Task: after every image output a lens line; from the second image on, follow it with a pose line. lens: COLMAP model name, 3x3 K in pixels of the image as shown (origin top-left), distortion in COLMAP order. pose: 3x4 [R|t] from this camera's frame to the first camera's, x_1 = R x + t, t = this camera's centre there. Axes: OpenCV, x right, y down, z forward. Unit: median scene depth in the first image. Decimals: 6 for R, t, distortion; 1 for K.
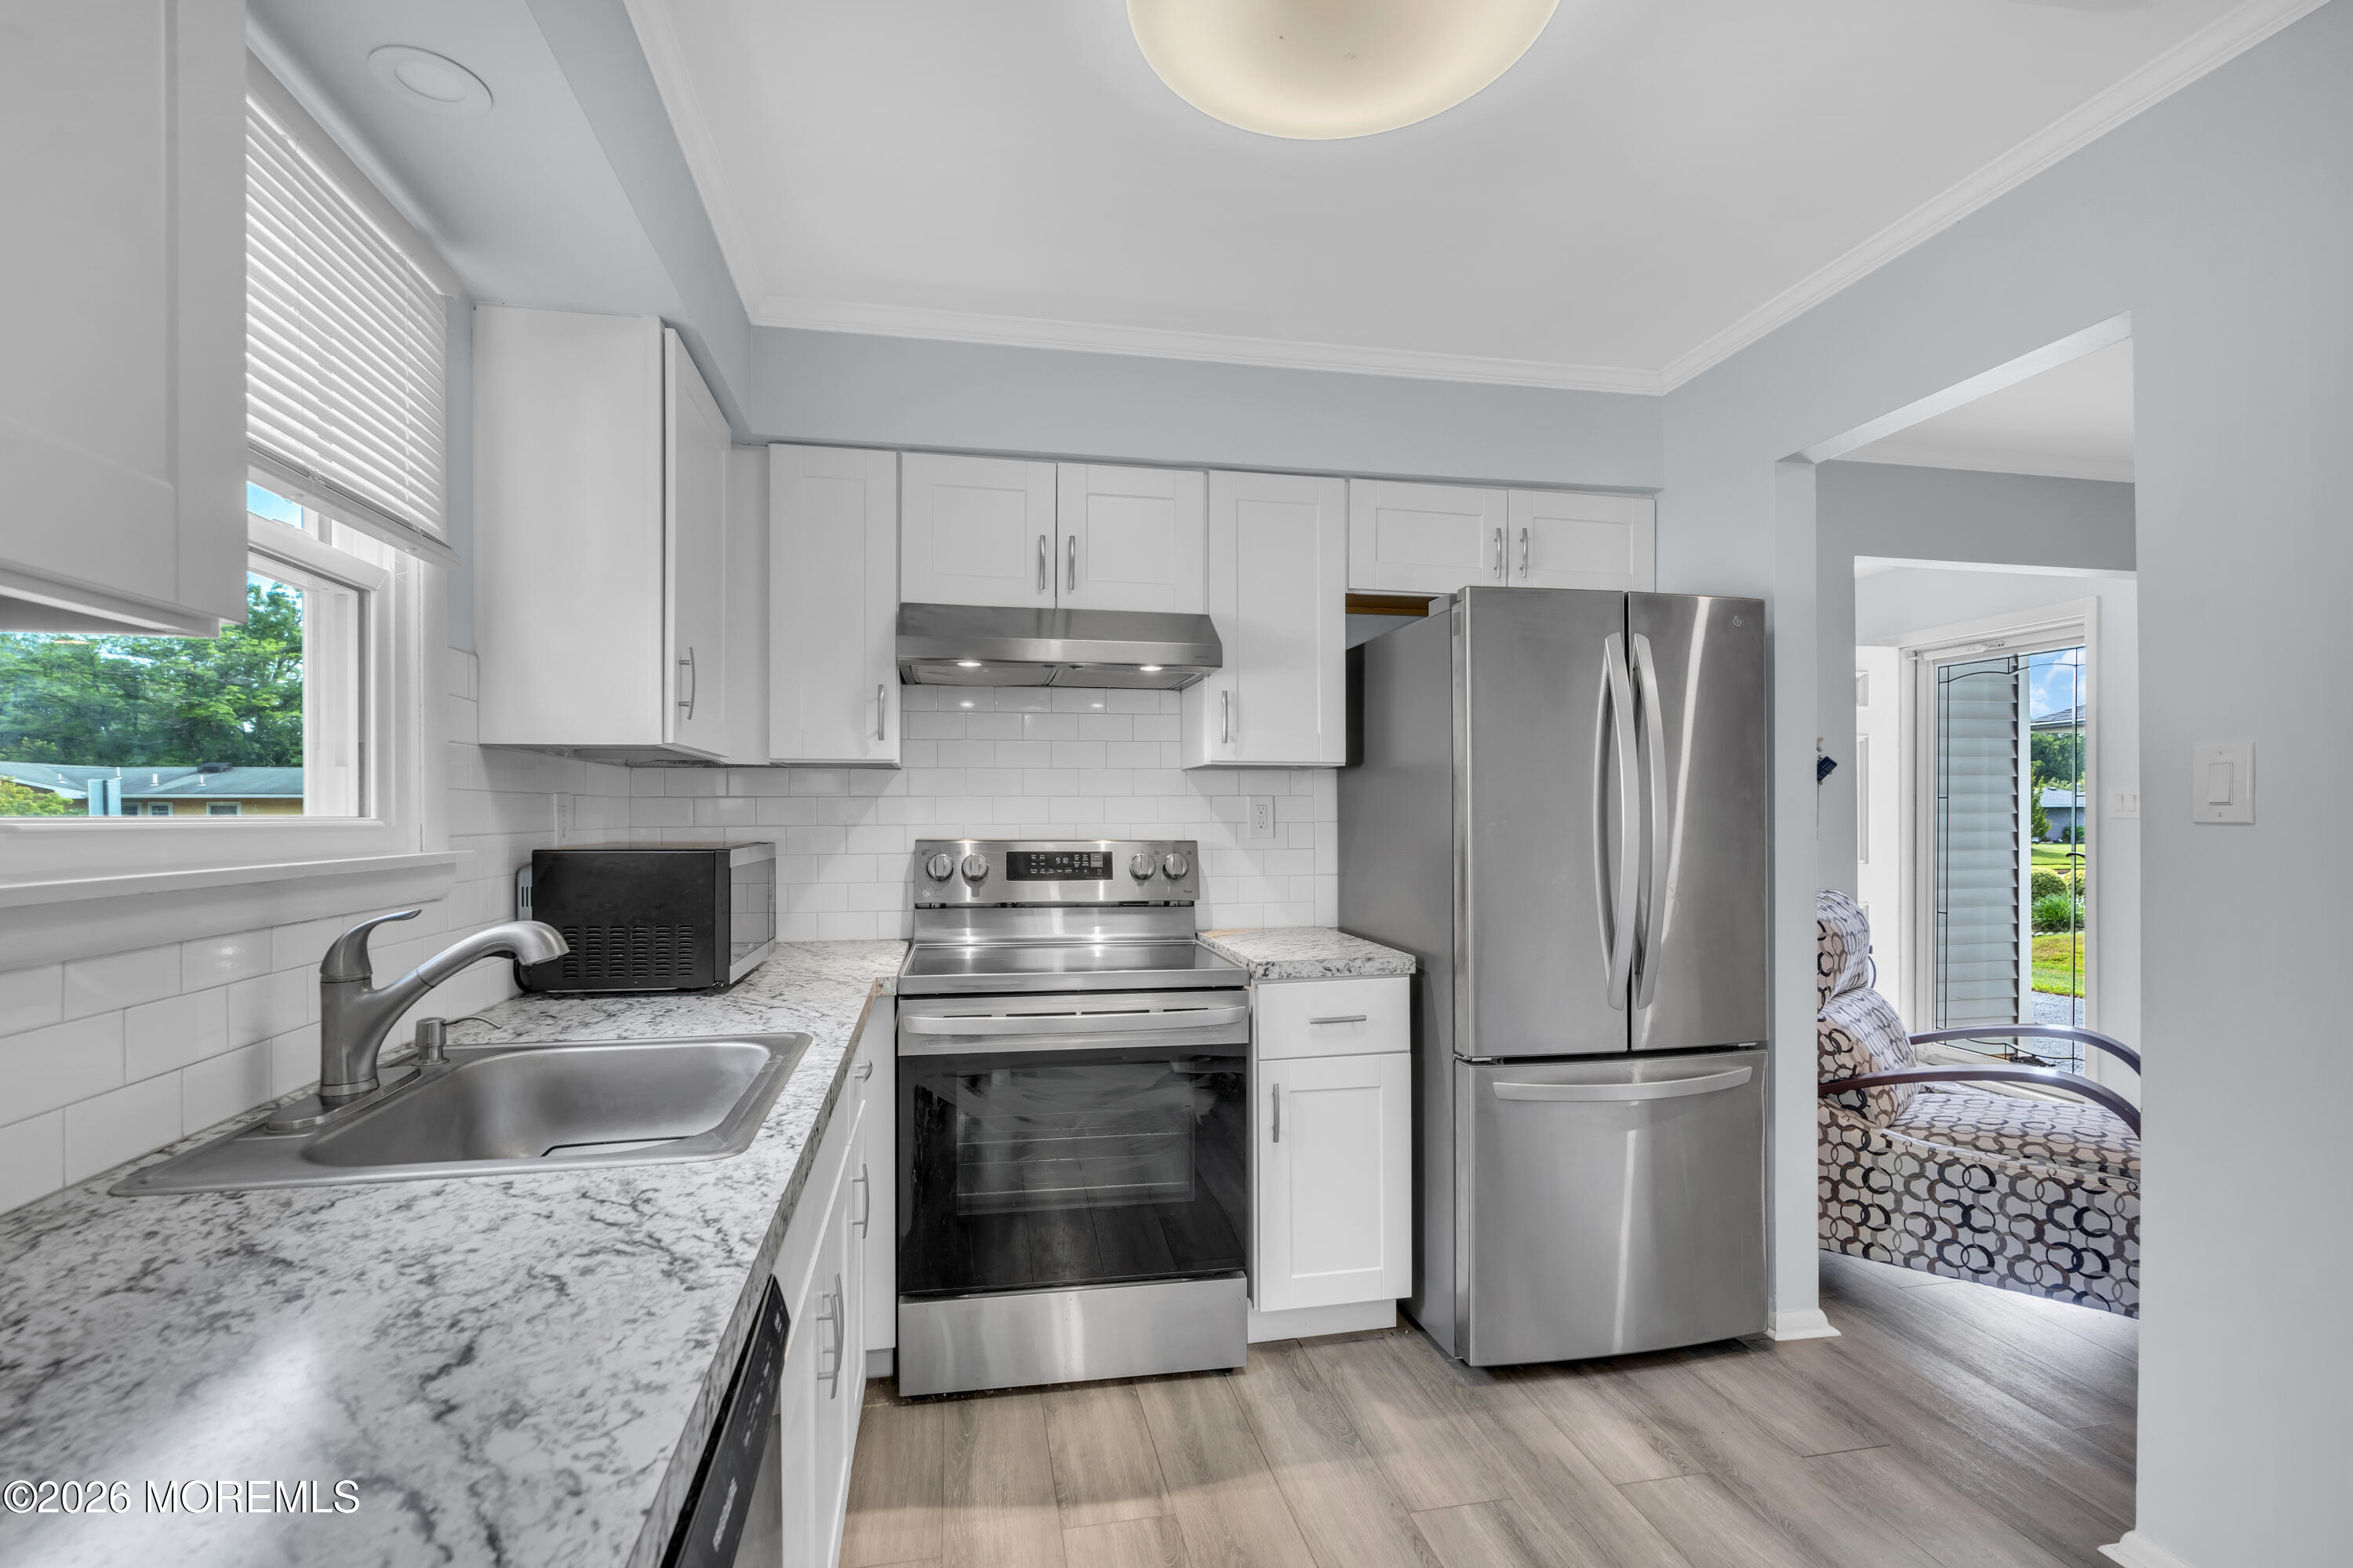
lens RADIAL K [[1091.2, 0, 1181.7], [0, 1091.2, 815.8], [0, 0, 1]] dist [-0.004391, -0.000684]
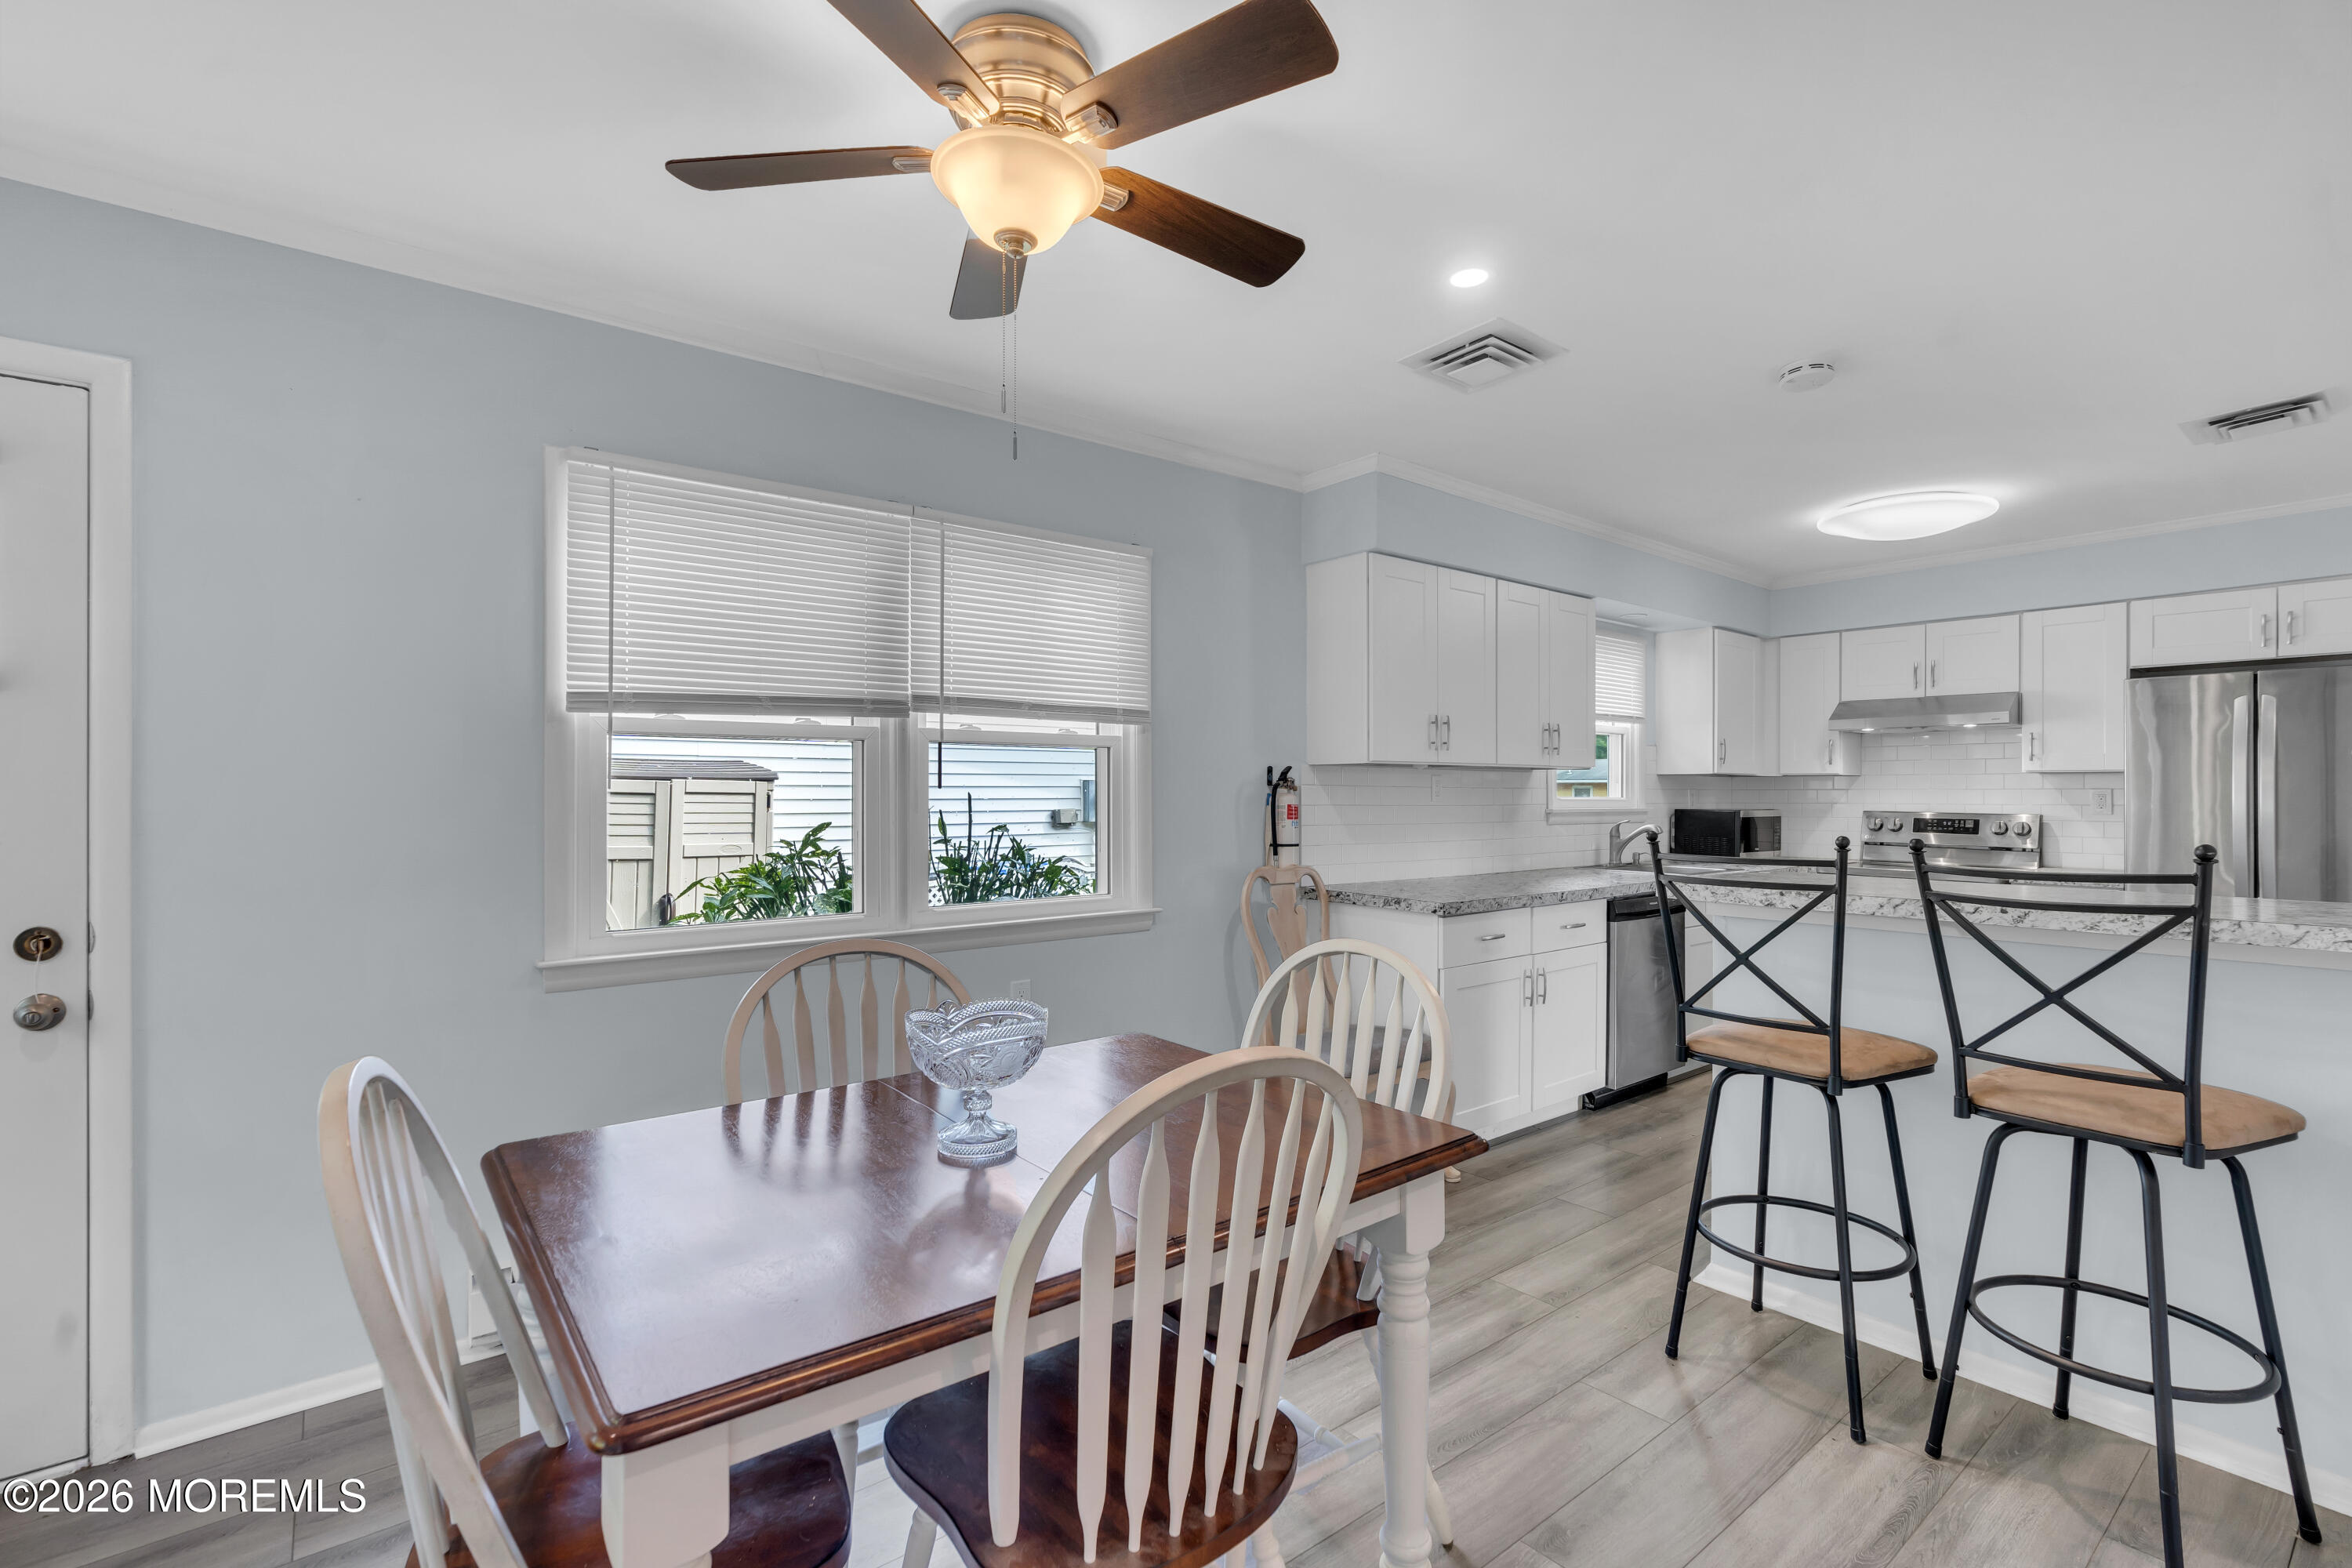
lens RADIAL K [[1060.3, 0, 1175.7], [0, 1060.3, 791.8], [0, 0, 1]] dist [-0.008792, 0.001058]
pose [[0.462979, 0.002049, -0.886367, 1.066018], [-0.008373, 0.999963, -0.002063, 0.001152], [0.886330, 0.008377, 0.462979, -1.234636]]
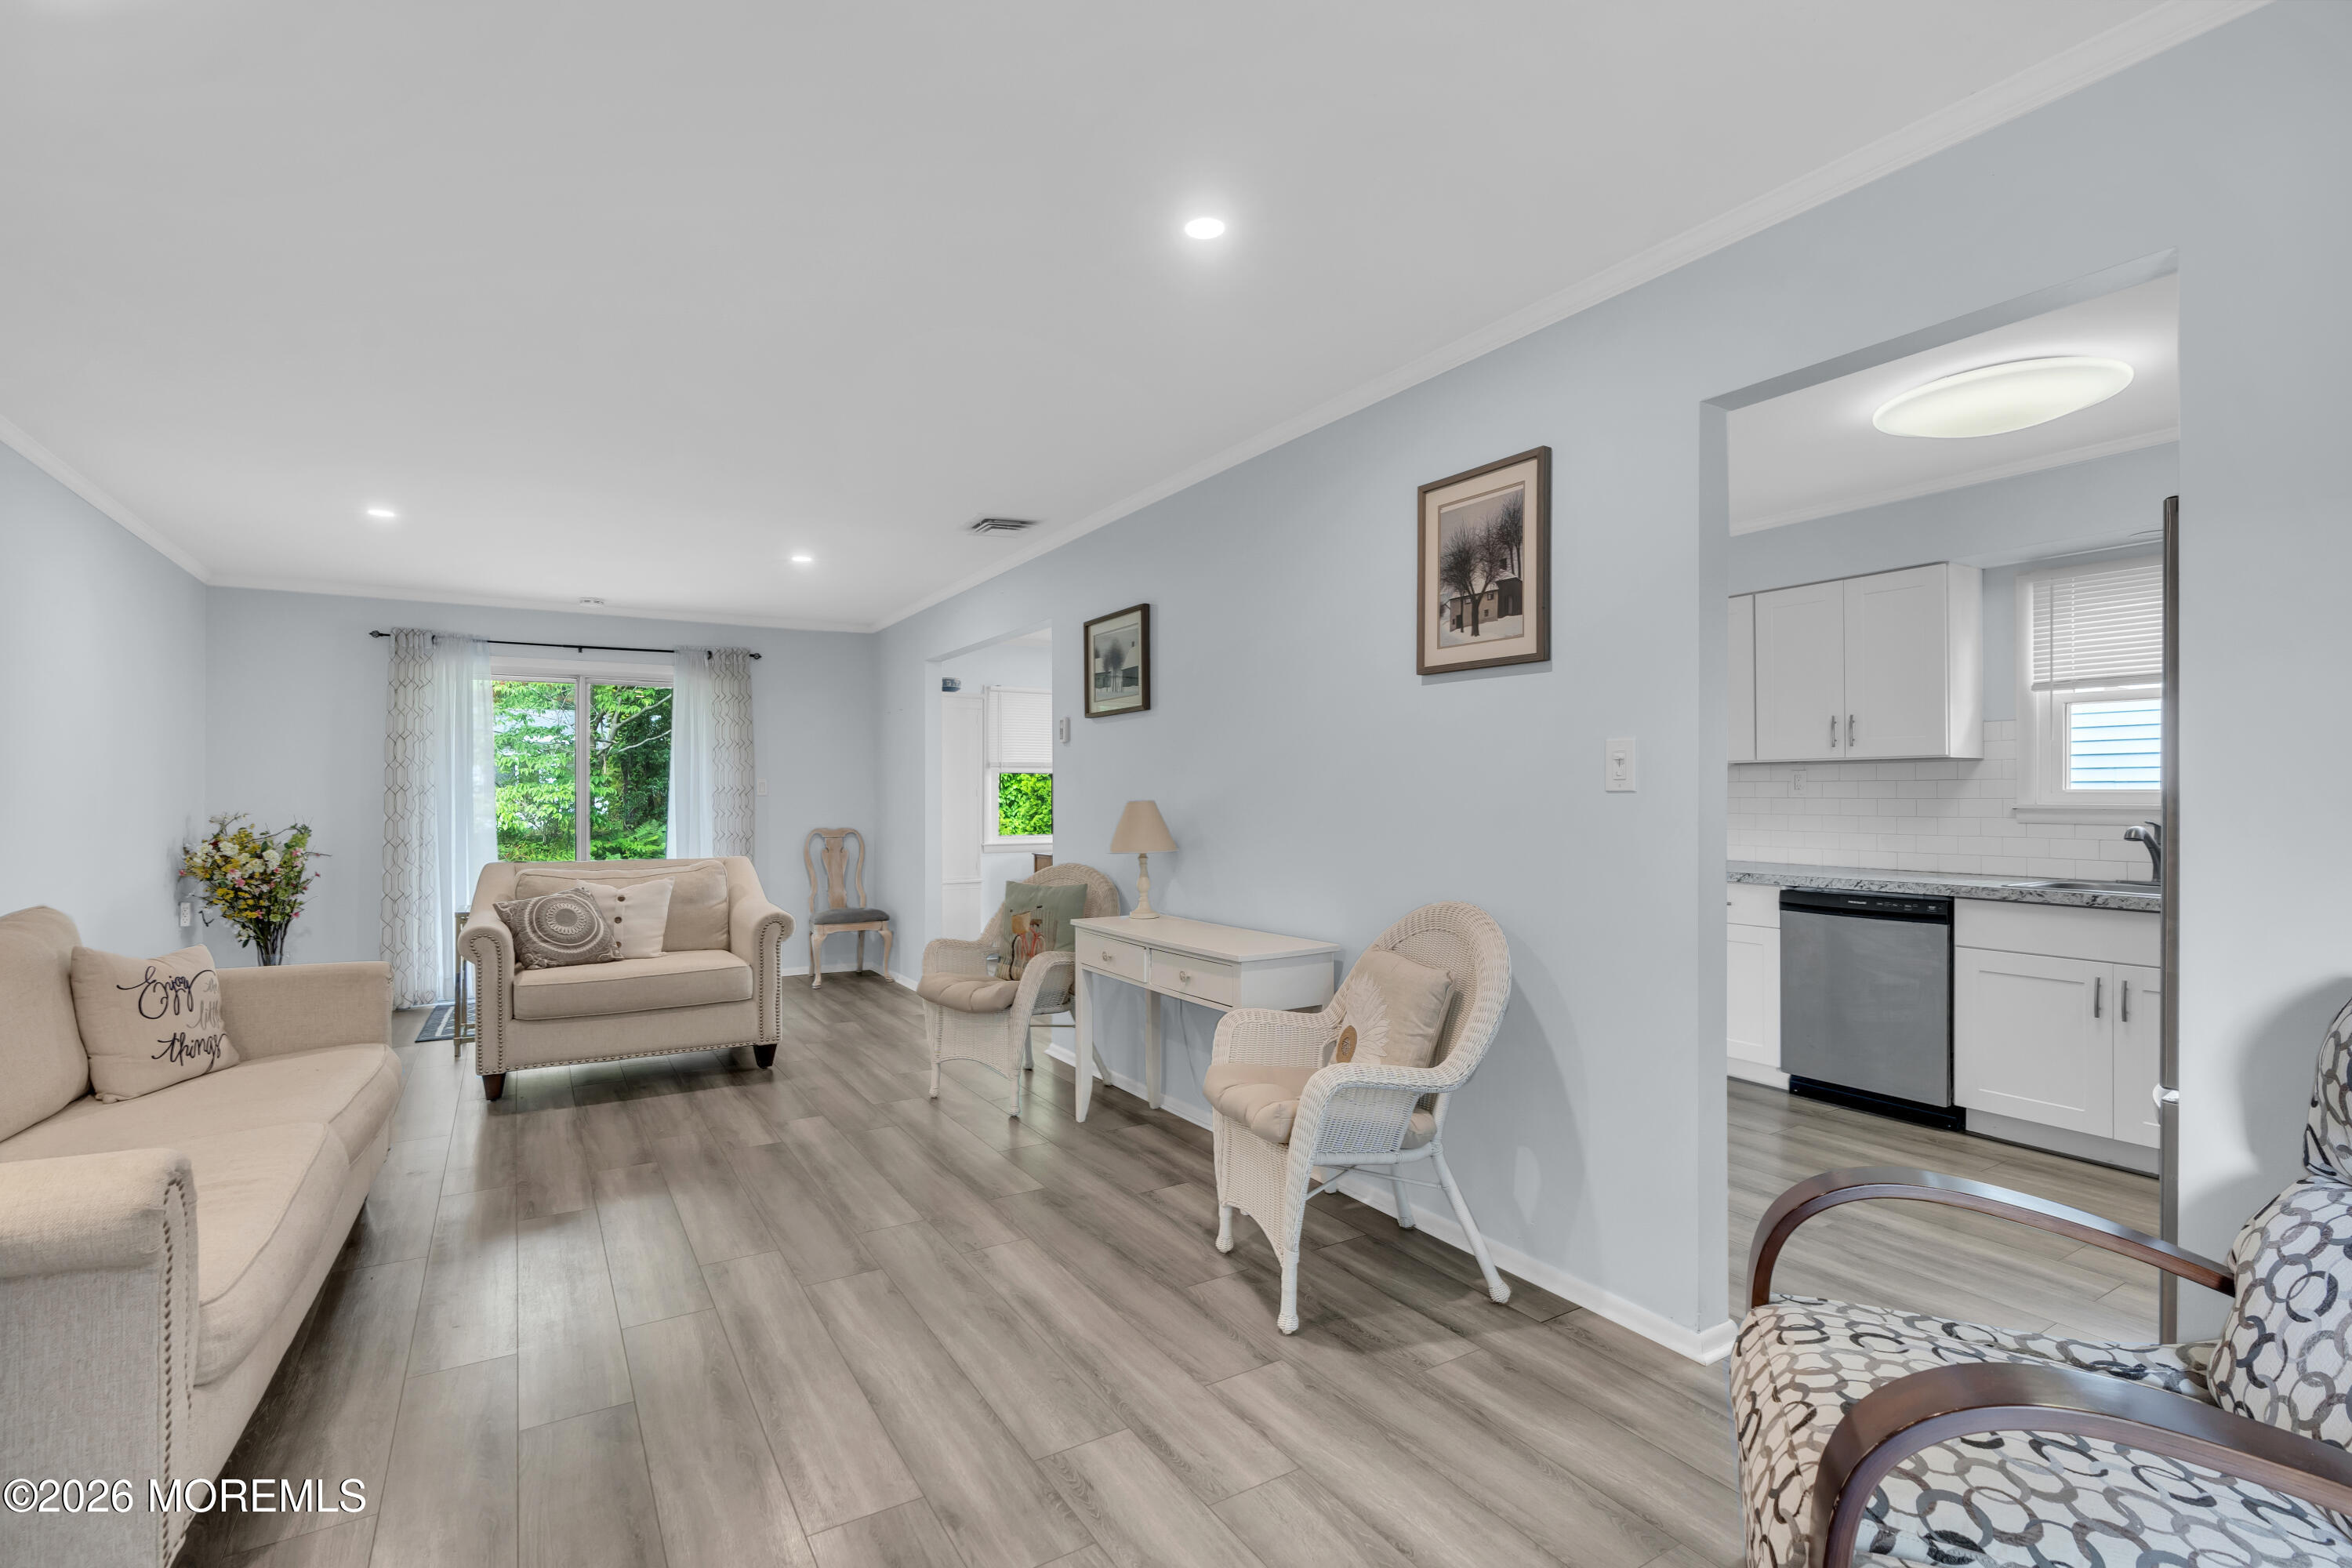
lens RADIAL K [[1090.7, 0, 1165.4], [0, 1090.7, 797.0], [0, 0, 1]] dist [-0.004391, -0.000684]
pose [[-0.938376, 0.003424, -0.345600, 1.471704], [0.000363, 0.999960, 0.008923, -0.003245], [0.345617, 0.008247, -0.938340, 1.475861]]
